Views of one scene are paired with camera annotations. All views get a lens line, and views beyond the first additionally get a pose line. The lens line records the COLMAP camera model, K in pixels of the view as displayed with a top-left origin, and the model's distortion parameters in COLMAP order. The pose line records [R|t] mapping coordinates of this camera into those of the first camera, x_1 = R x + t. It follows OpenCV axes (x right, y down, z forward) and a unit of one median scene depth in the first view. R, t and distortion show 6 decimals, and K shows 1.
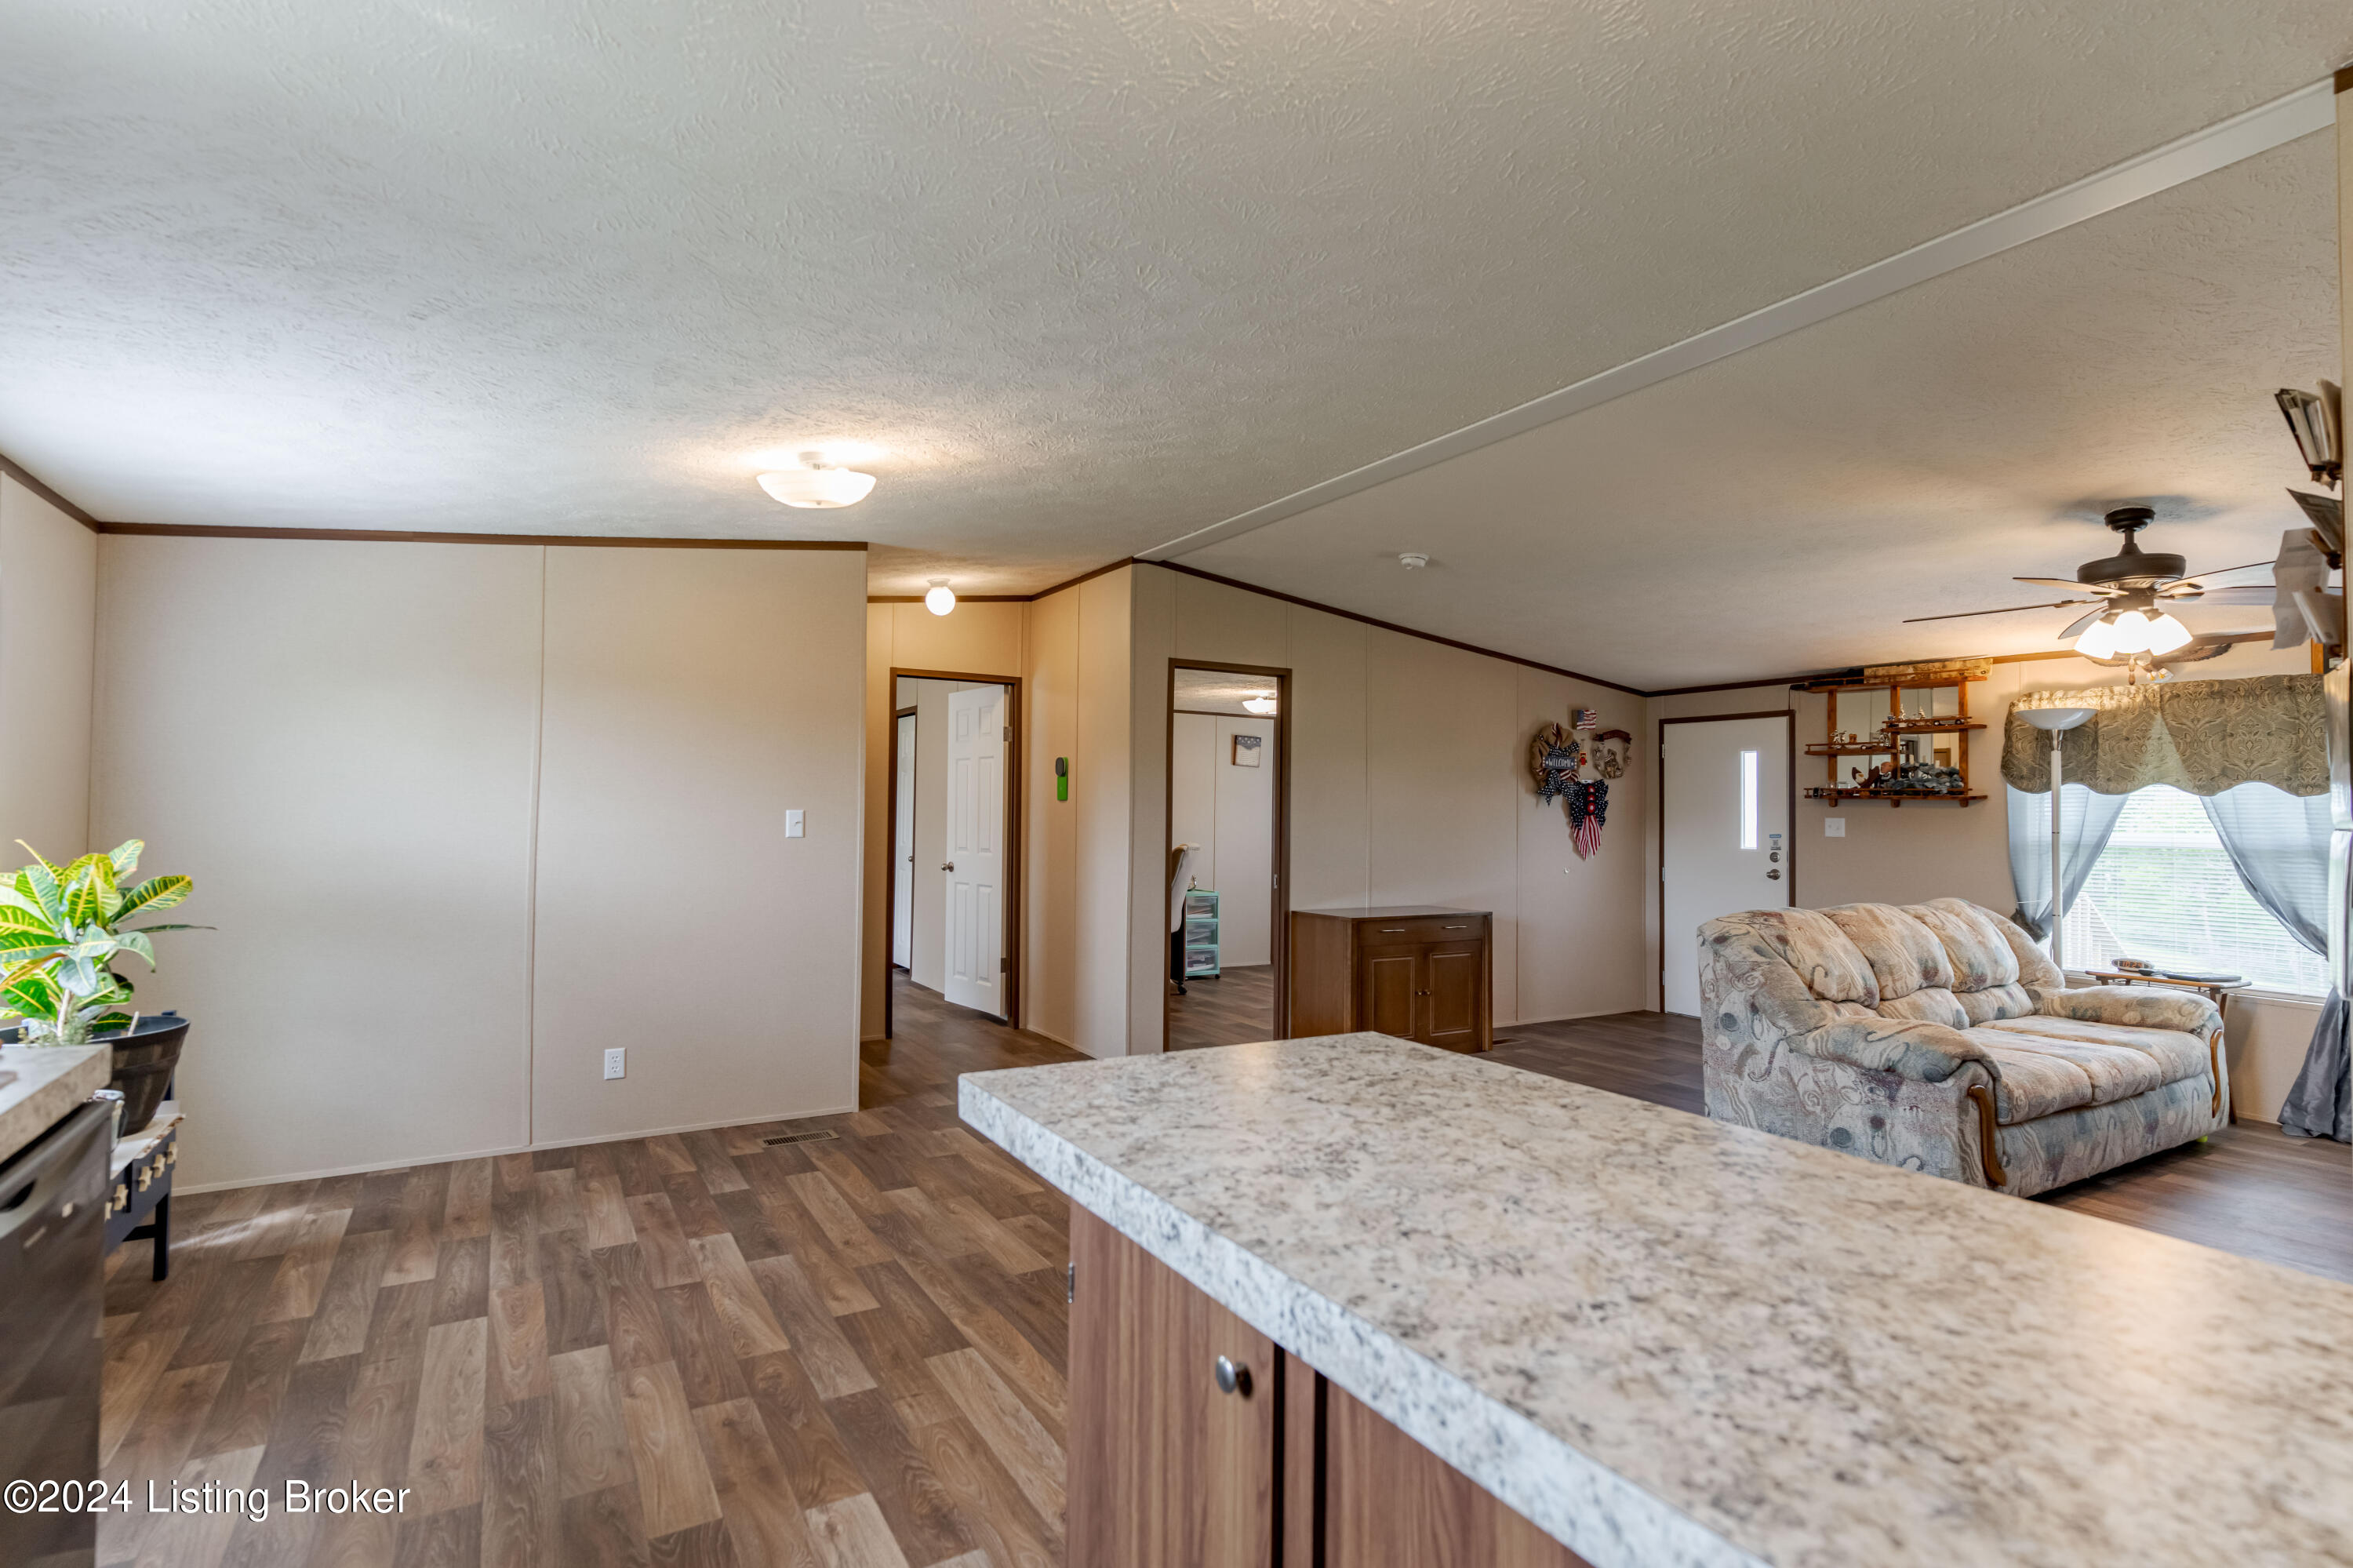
lens RADIAL K [[1153.9, 0, 1176.5], [0, 1153.9, 784.0], [0, 0, 1]] dist [-0.000421, 0.000044]
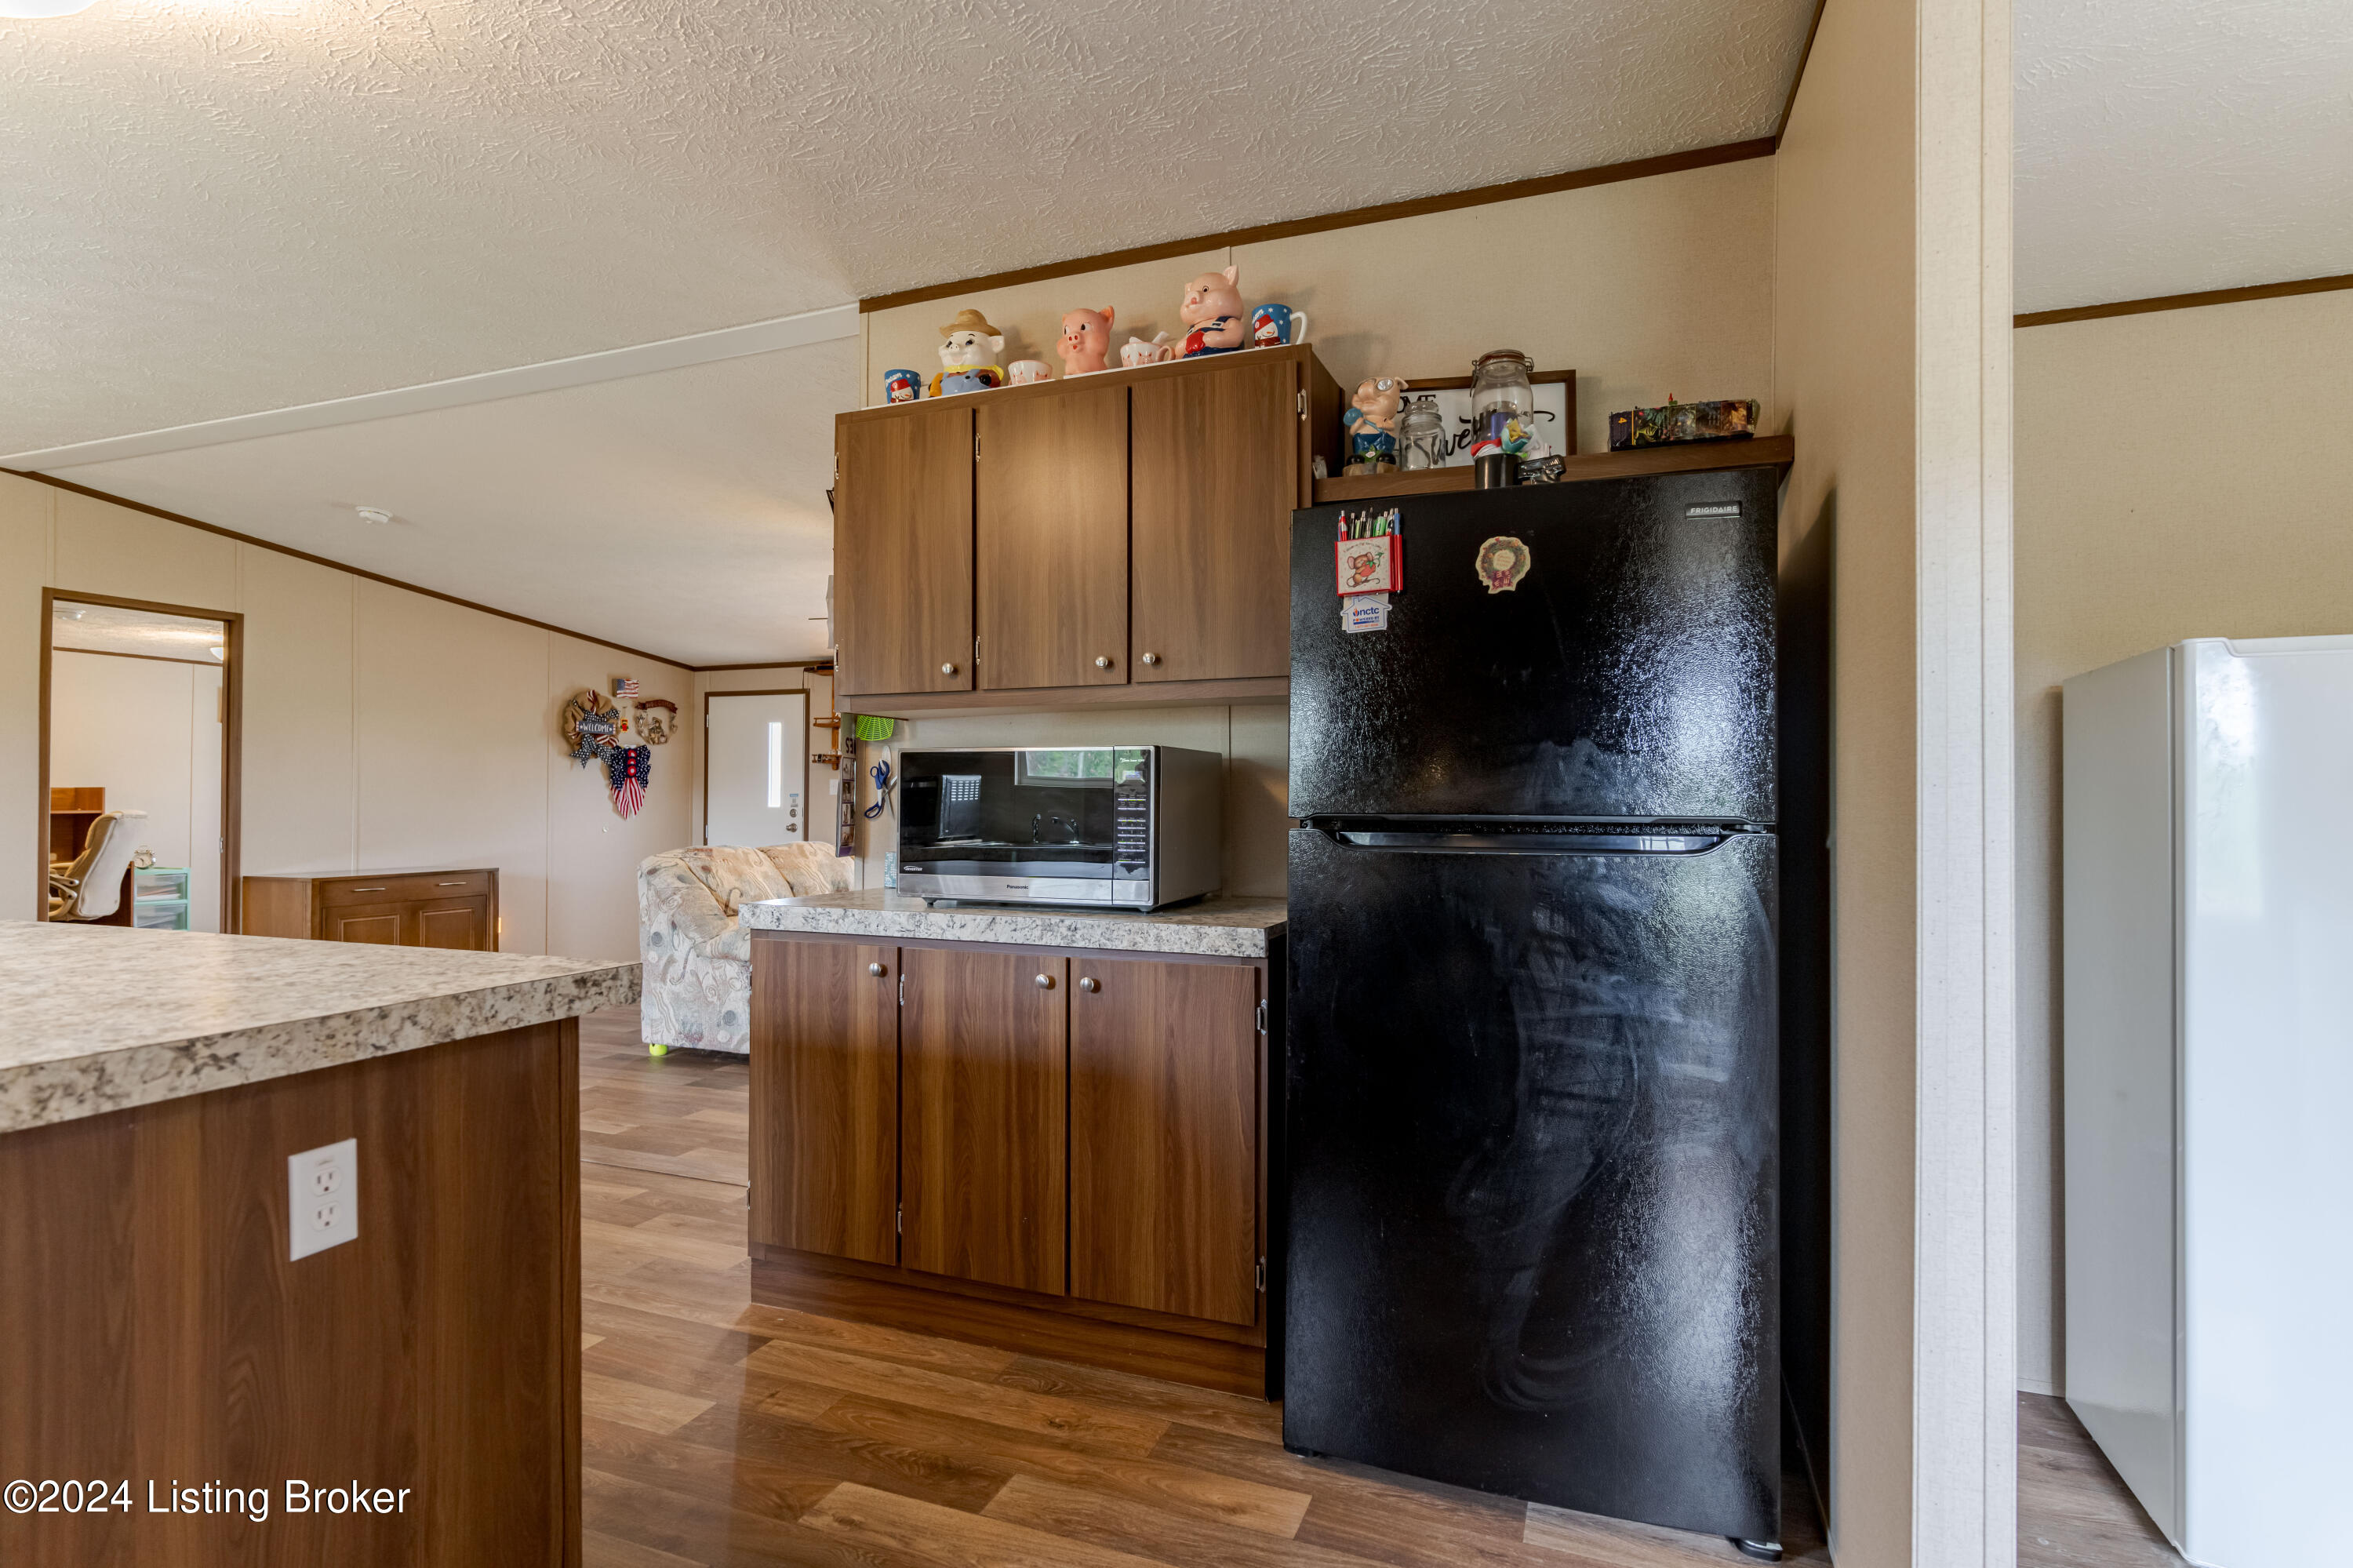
lens RADIAL K [[1143.4, 0, 1208.4], [0, 1143.4, 792.2], [0, 0, 1]] dist [-0.001142, -0.000528]
pose [[0.771509, -0.004511, 0.636202, 0.120281], [-0.010760, 0.999739, 0.020137, 0.016666], [-0.636127, -0.022382, 0.771260, -0.205978]]
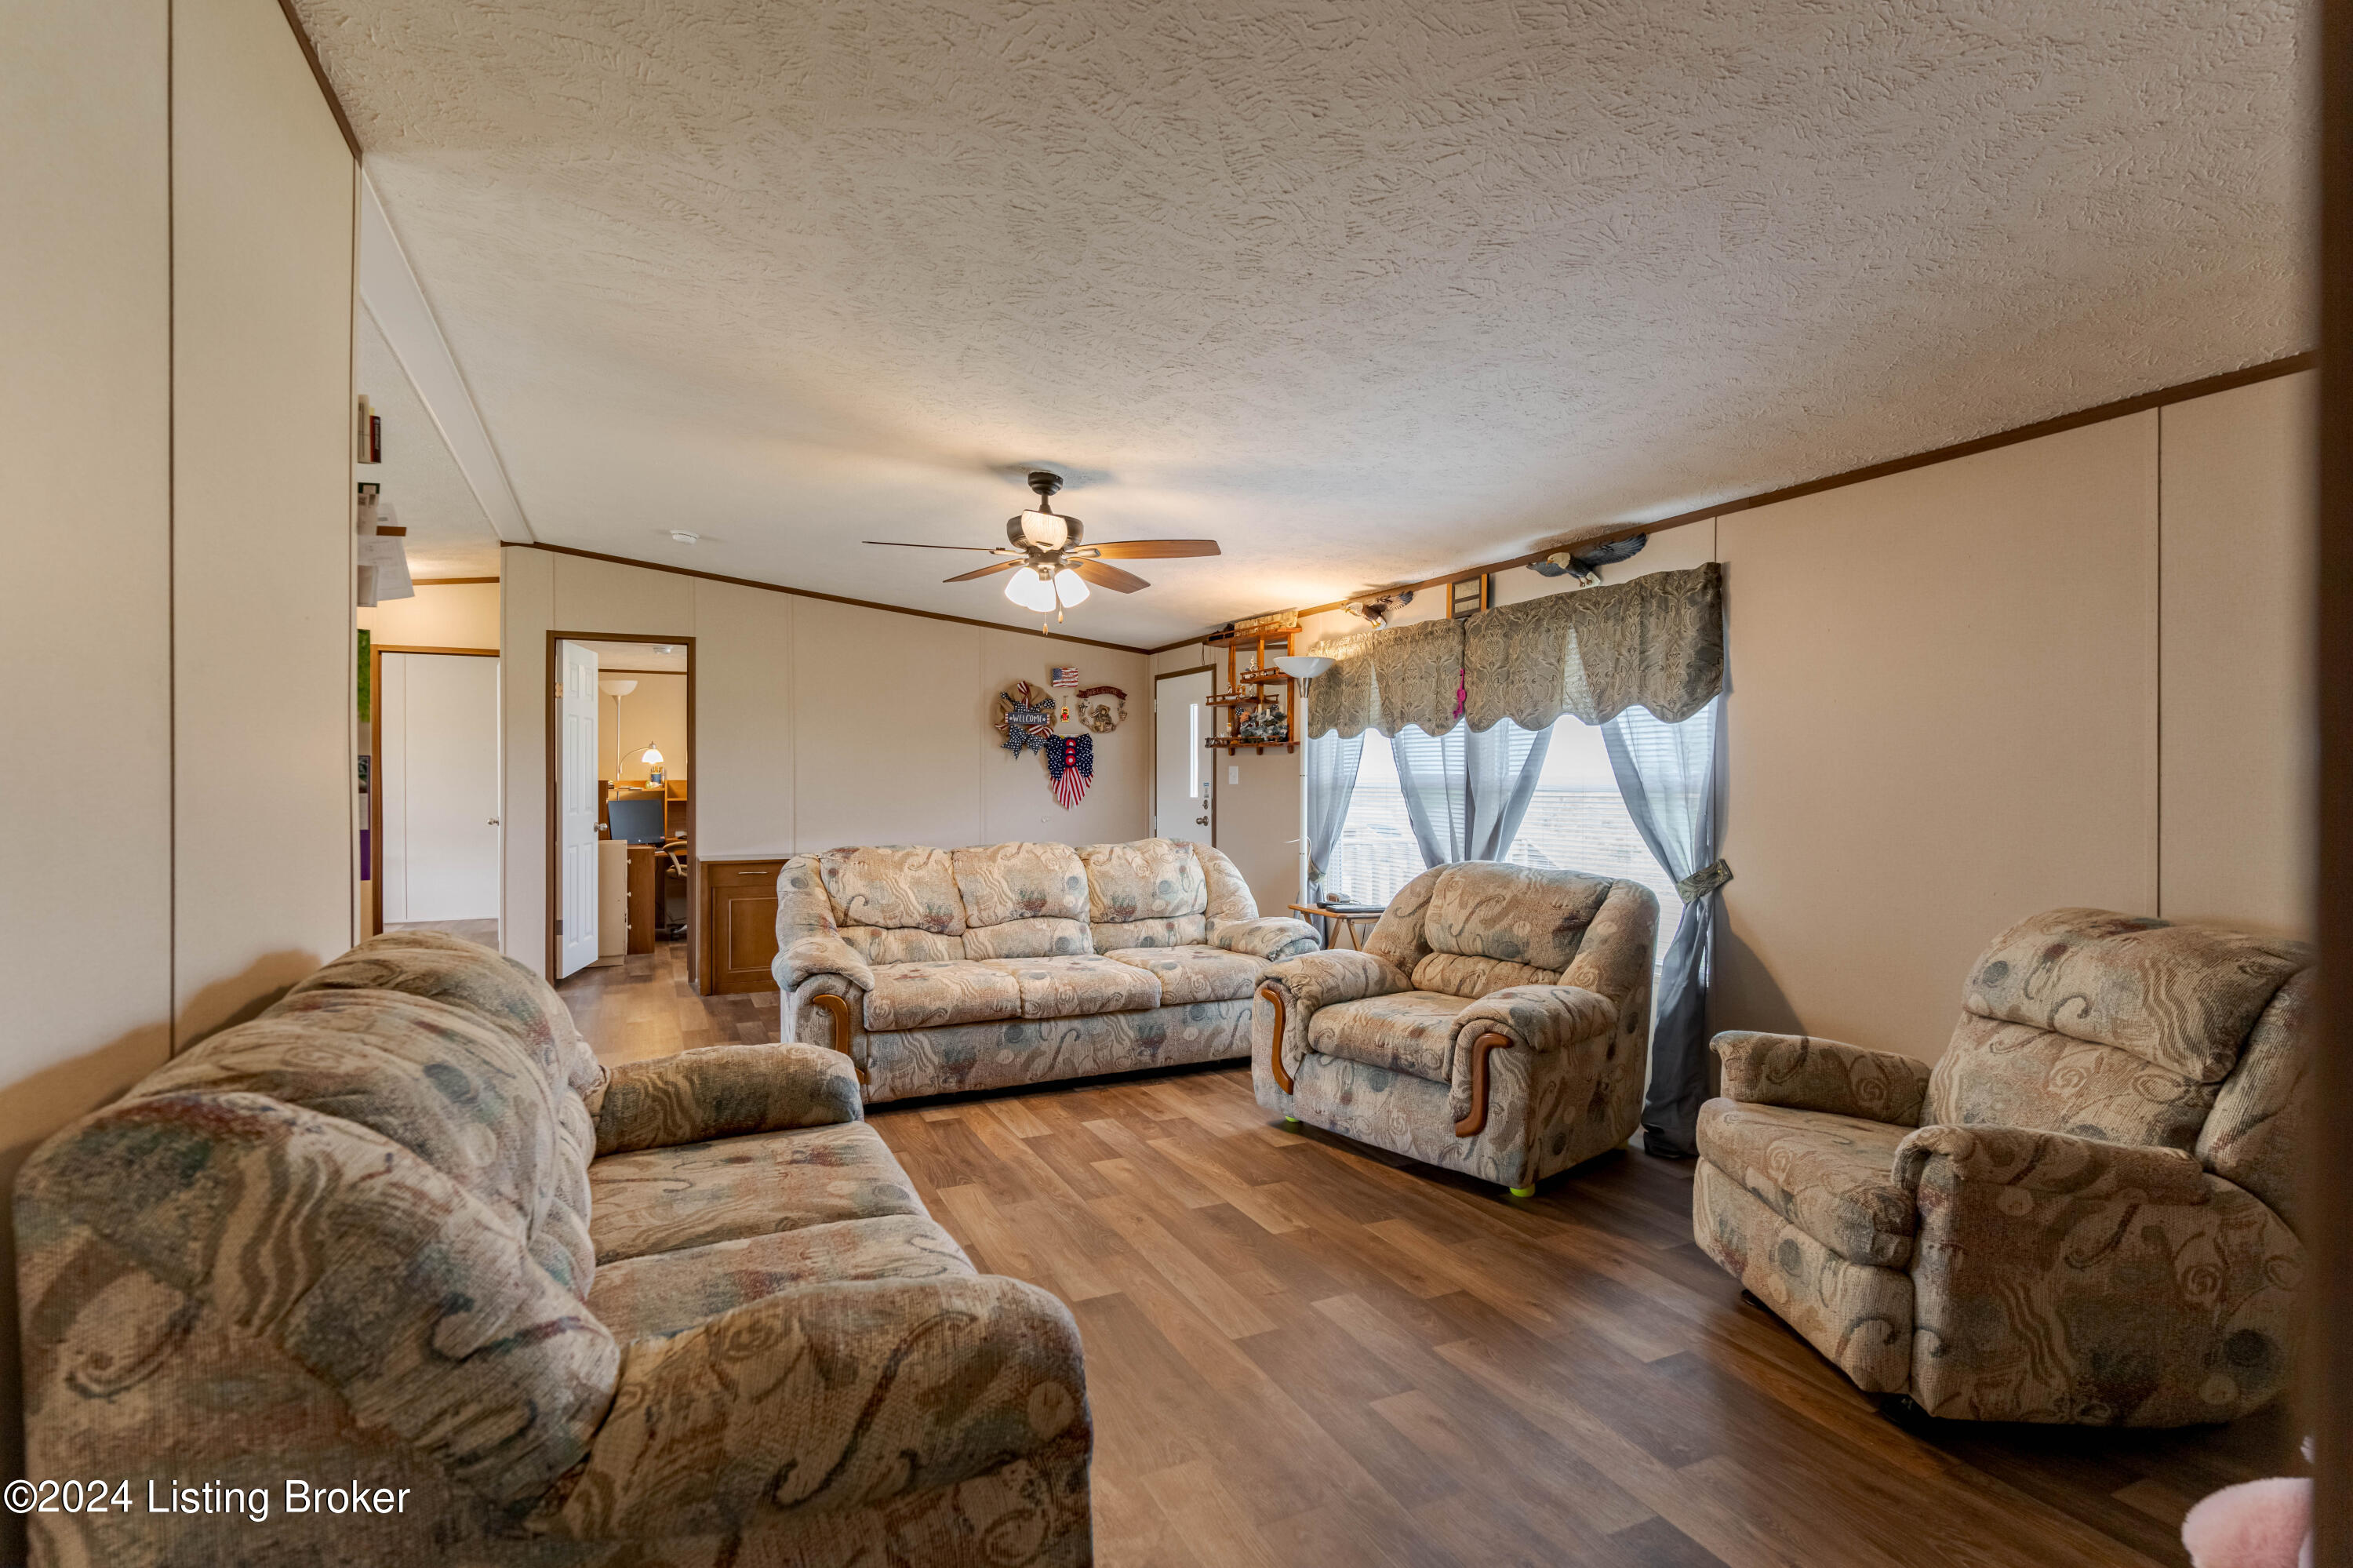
lens RADIAL K [[1153.9, 0, 1176.5], [0, 1153.9, 784.0], [0, 0, 1]] dist [-0.000421, 0.000044]
pose [[0.994972, -0.012990, -0.099310, 0.703389], [0.015864, 0.999476, 0.028210, 0.017213], [0.098892, -0.029643, 0.994657, -0.054674]]
